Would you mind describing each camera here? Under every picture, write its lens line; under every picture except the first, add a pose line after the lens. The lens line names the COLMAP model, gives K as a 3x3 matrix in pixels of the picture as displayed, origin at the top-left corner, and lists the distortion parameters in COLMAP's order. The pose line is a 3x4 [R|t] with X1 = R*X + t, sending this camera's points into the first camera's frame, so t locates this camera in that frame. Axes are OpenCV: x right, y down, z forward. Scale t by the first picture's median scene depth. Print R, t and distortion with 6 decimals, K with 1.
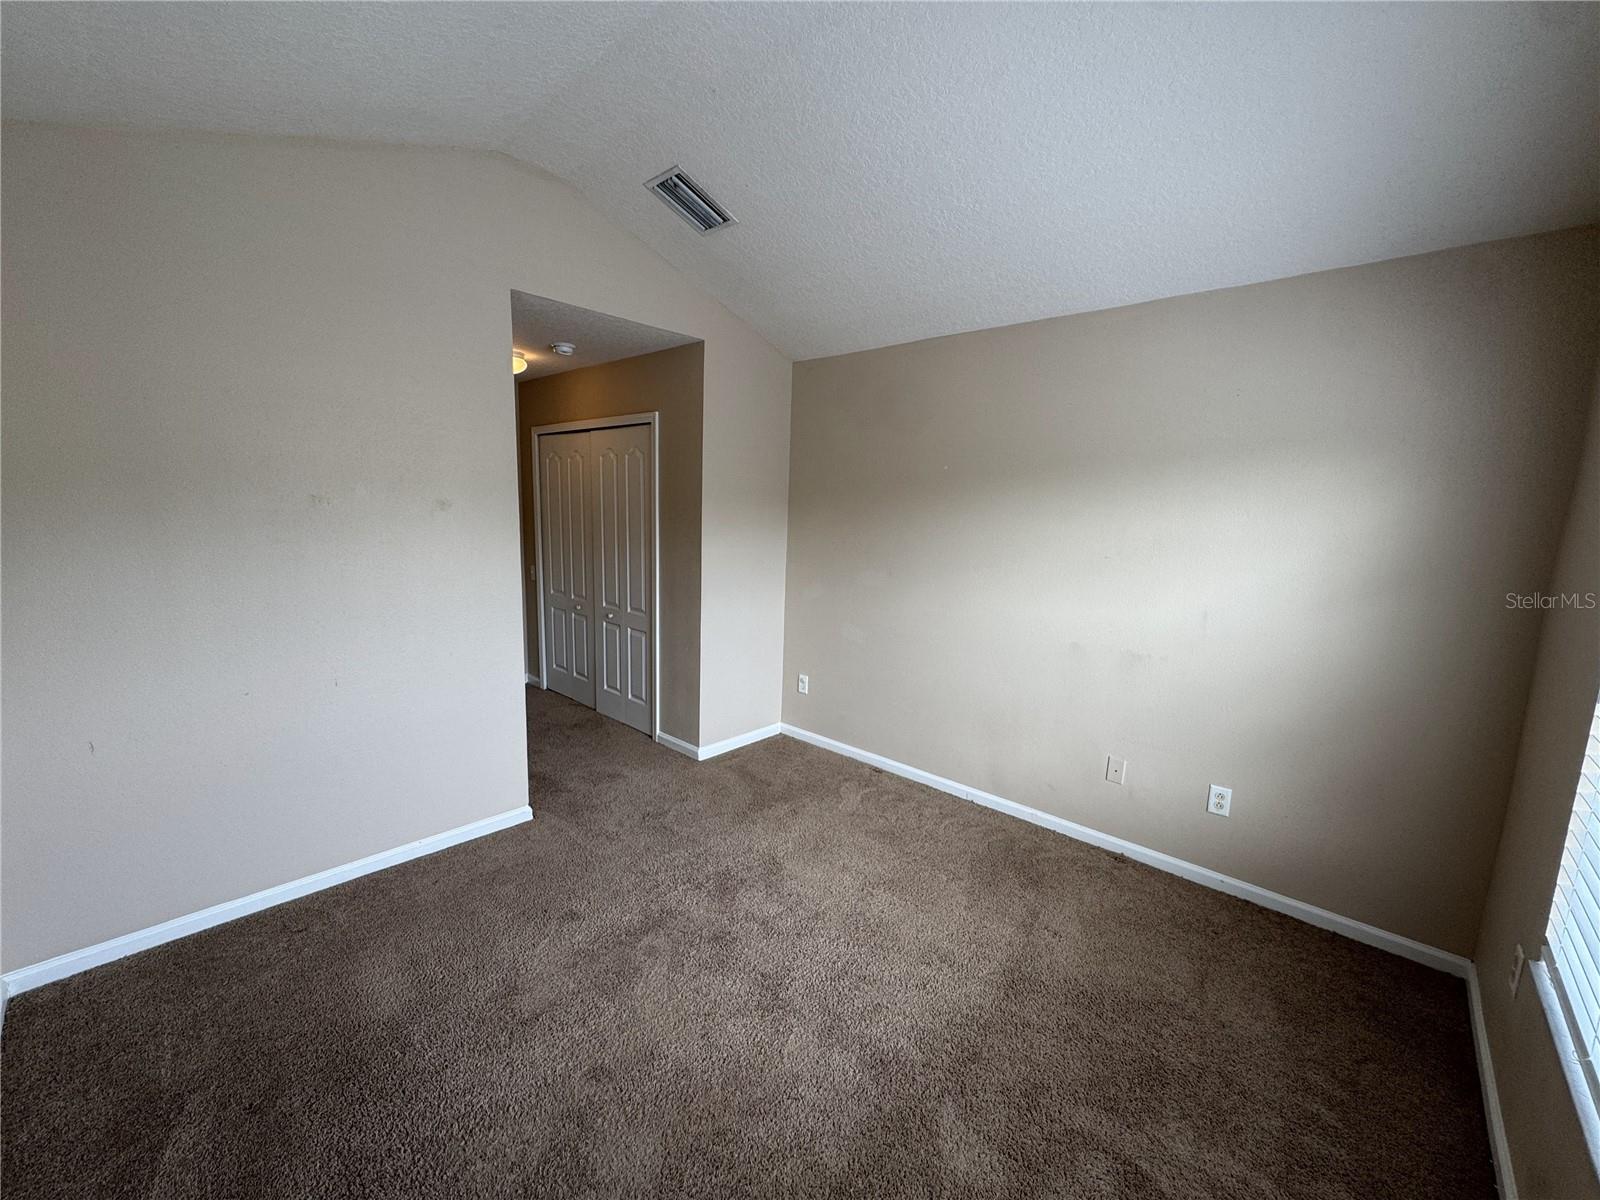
lens RADIAL K [[637.7, 0, 800.0], [0, 637.7, 600.0], [0, 0, 1]] dist [-0.002501, -0.000045]
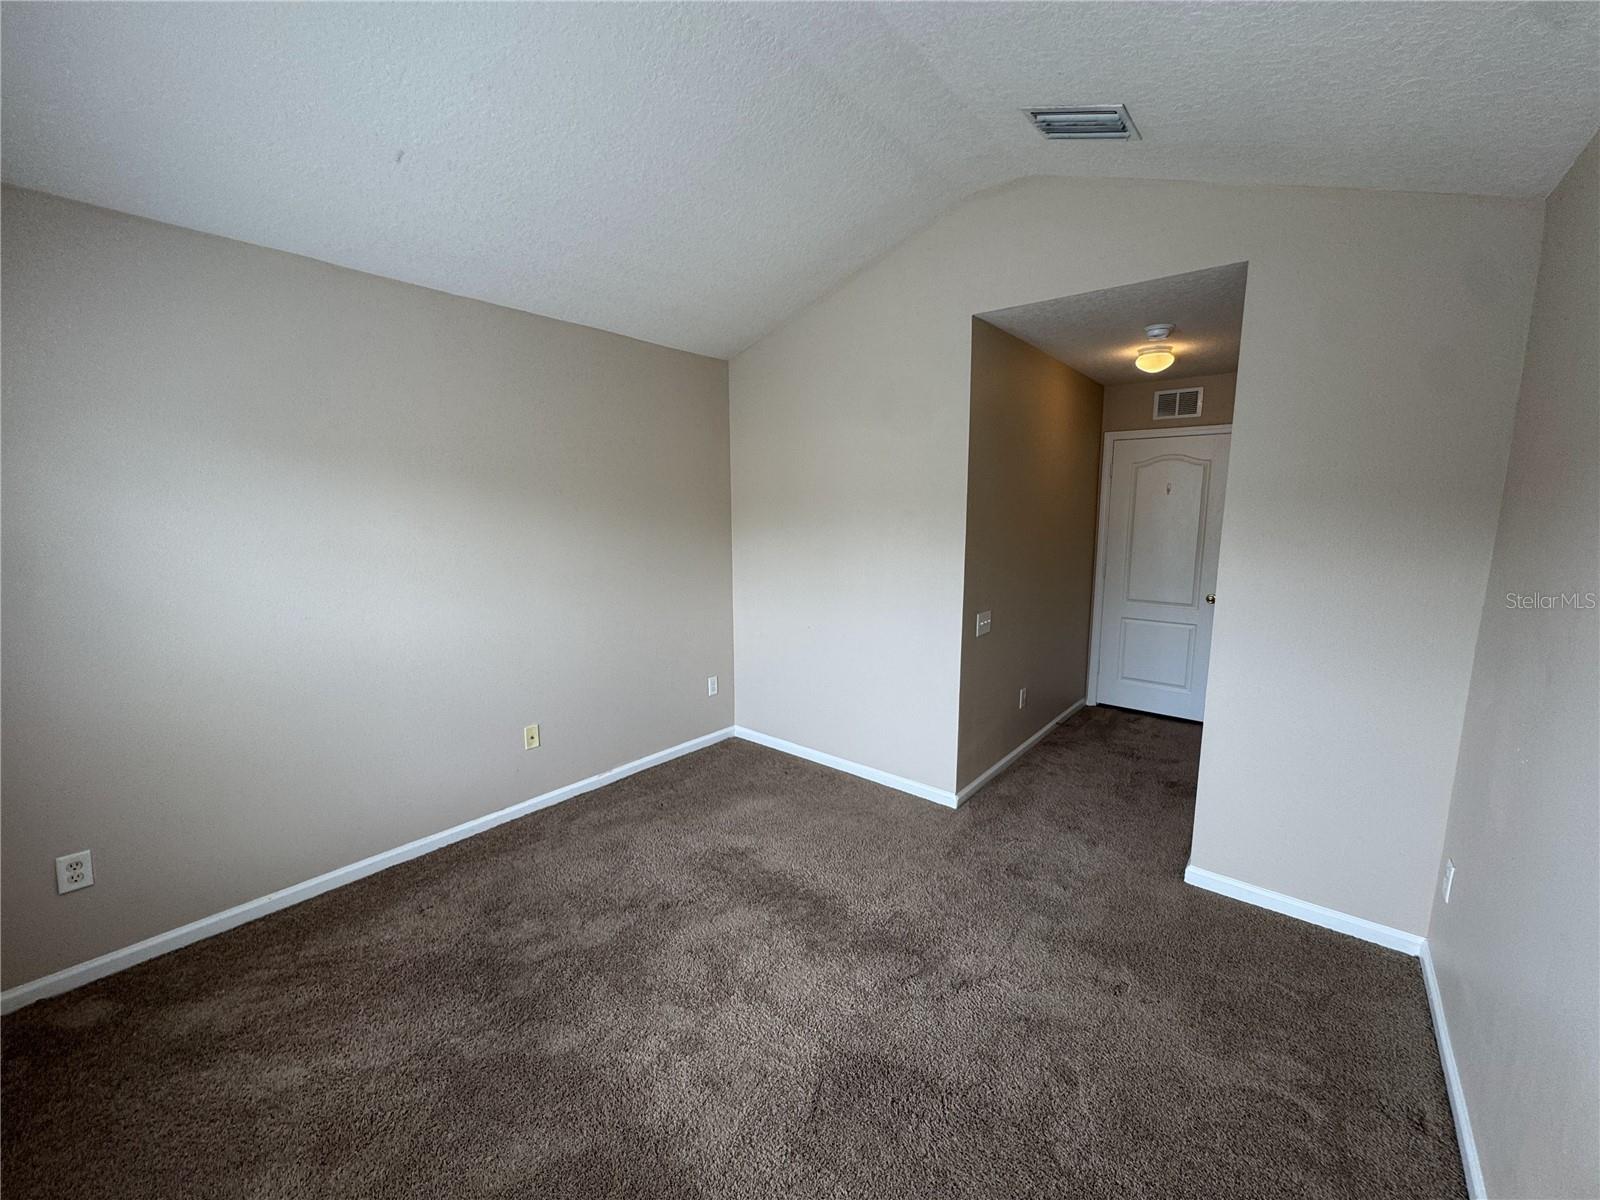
lens RADIAL K [[637.7, 0, 800.0], [0, 637.7, 600.0], [0, 0, 1]] dist [-0.002501, -0.000045]
pose [[0.060029, 0.118881, -0.991092, 0.920280], [-0.150097, 0.982669, 0.108780, -0.119888], [0.986847, 0.142230, 0.076832, 0.971162]]
